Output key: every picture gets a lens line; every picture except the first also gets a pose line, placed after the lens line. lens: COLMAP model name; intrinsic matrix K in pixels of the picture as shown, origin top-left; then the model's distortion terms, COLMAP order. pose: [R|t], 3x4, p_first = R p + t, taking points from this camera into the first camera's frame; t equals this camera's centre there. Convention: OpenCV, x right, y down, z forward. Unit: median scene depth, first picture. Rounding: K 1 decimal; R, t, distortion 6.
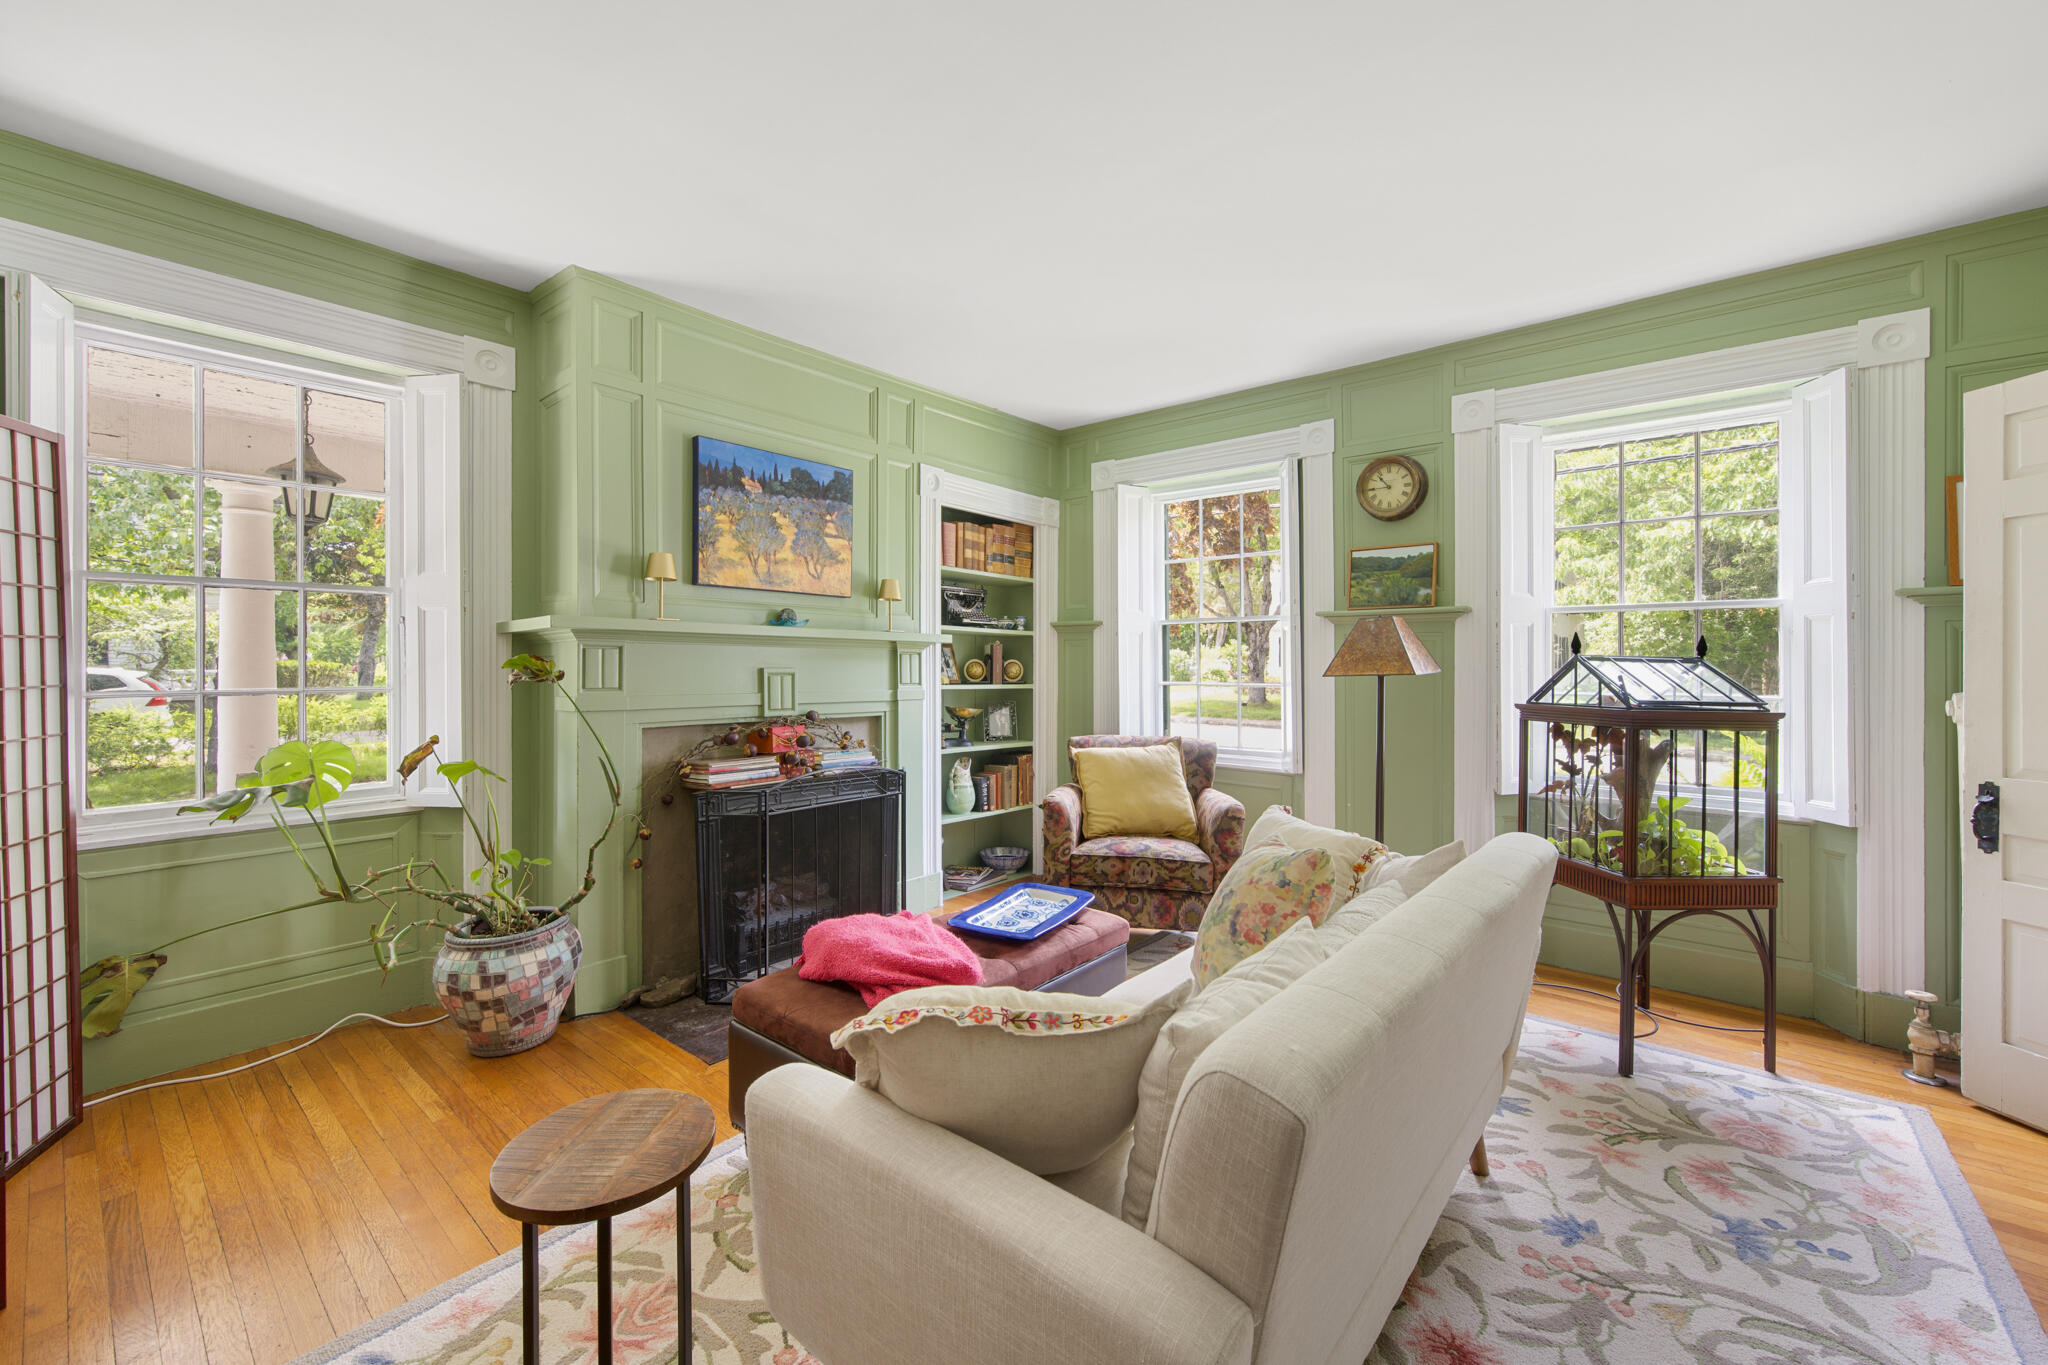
lens RADIAL K [[815.4, 0, 1026.6], [0, 815.4, 664.5], [0, 0, 1]] dist [-0.000326, 0.000245]
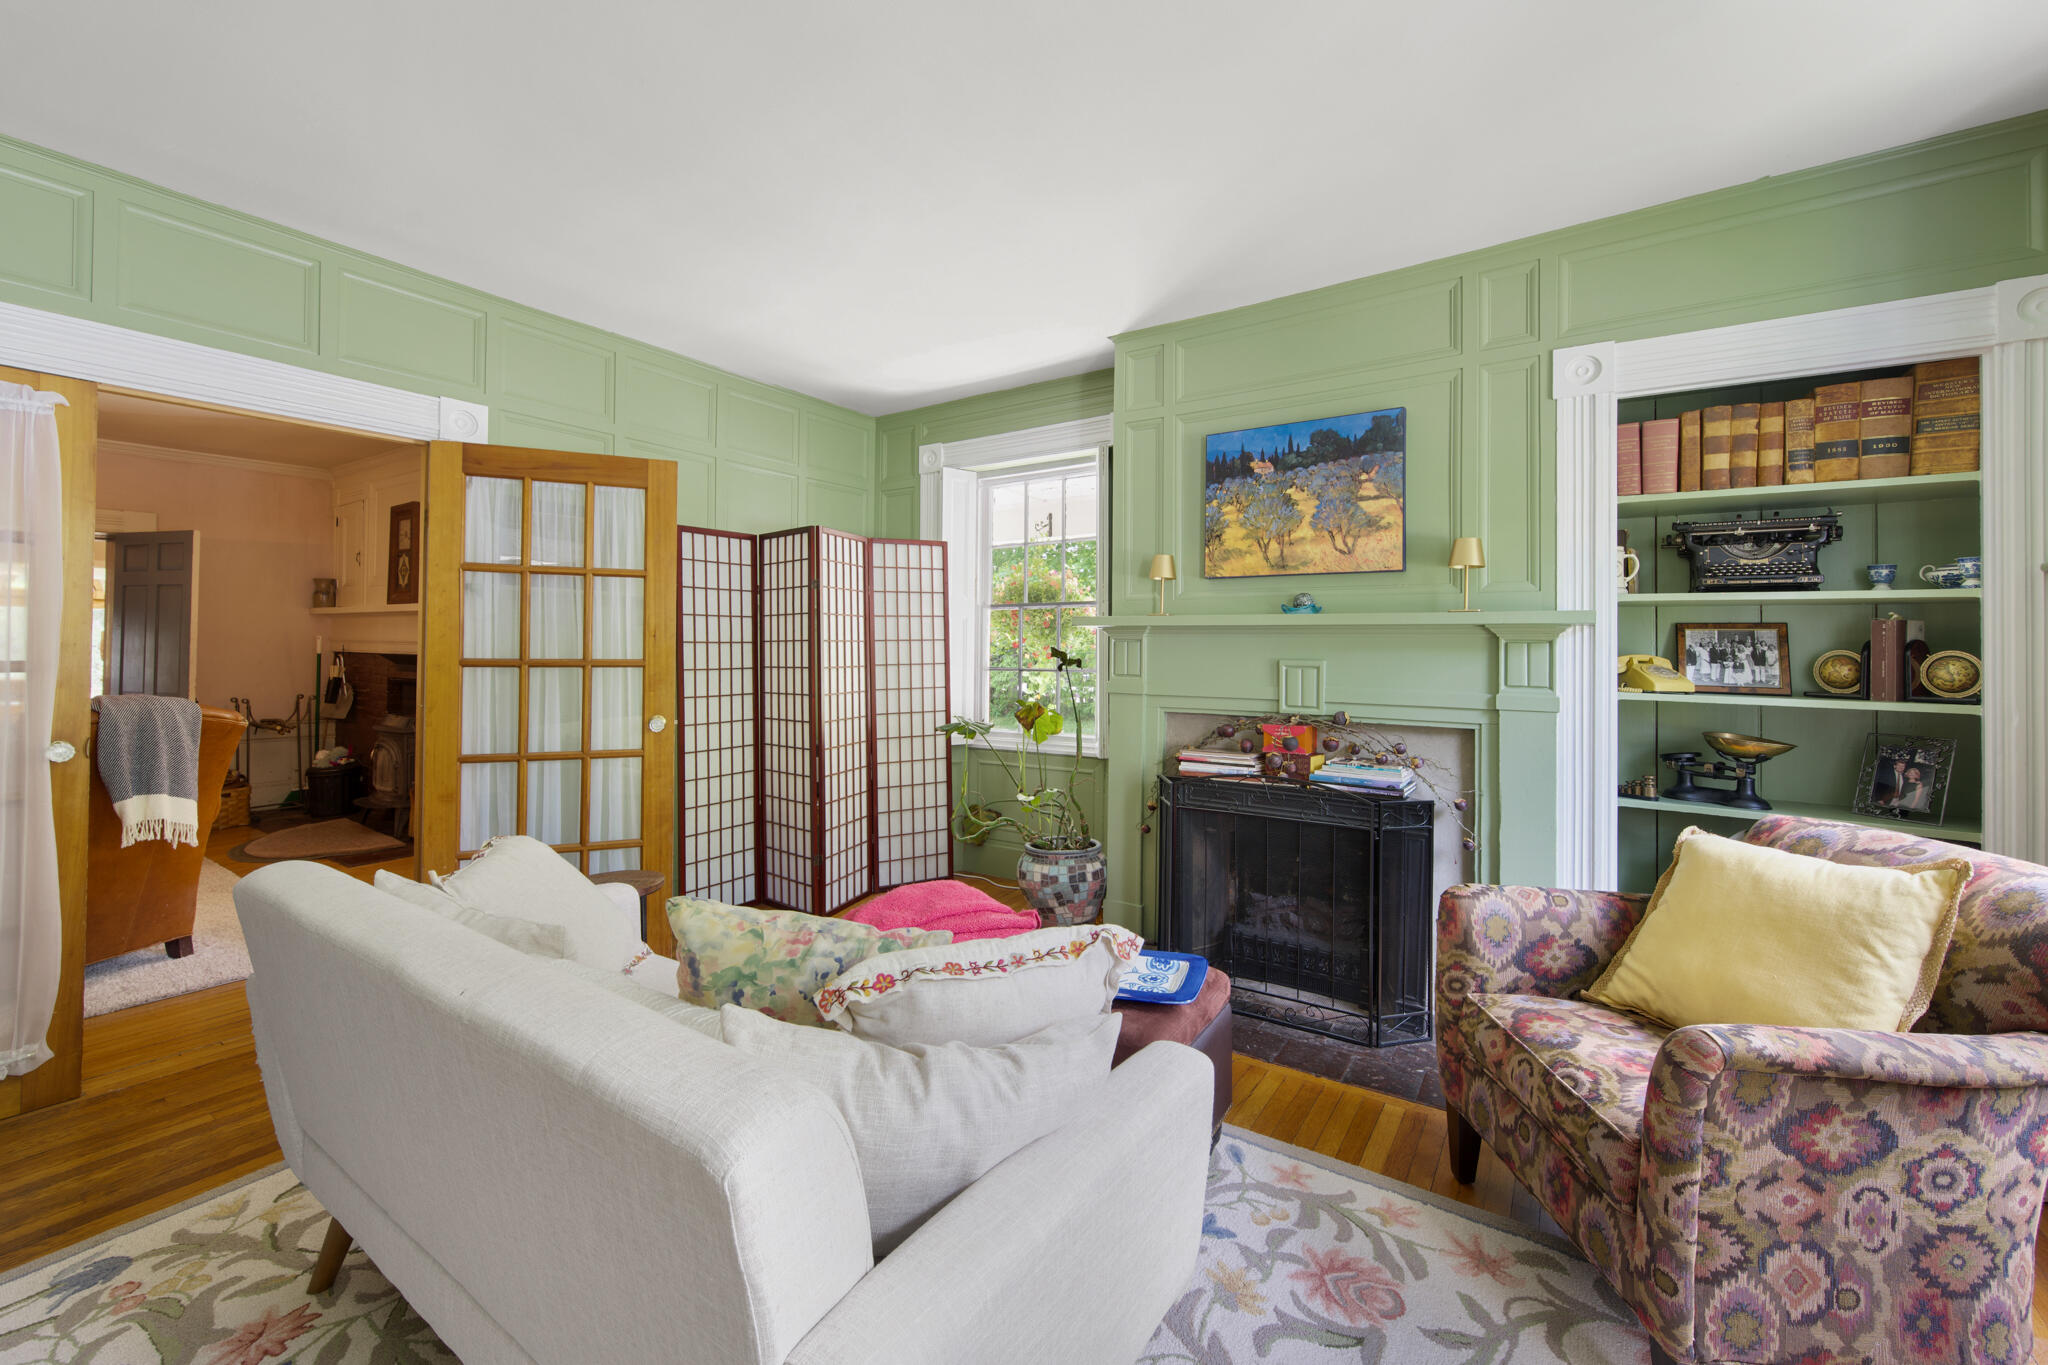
lens RADIAL K [[815.4, 0, 1026.6], [0, 815.4, 664.5], [0, 0, 1]] dist [-0.000326, 0.000245]
pose [[0.131610, 0.002443, -0.991299, 0.542785], [-0.012561, 0.999921, 0.000797, 0.011999], [0.991222, 0.012346, 0.131630, 0.580600]]
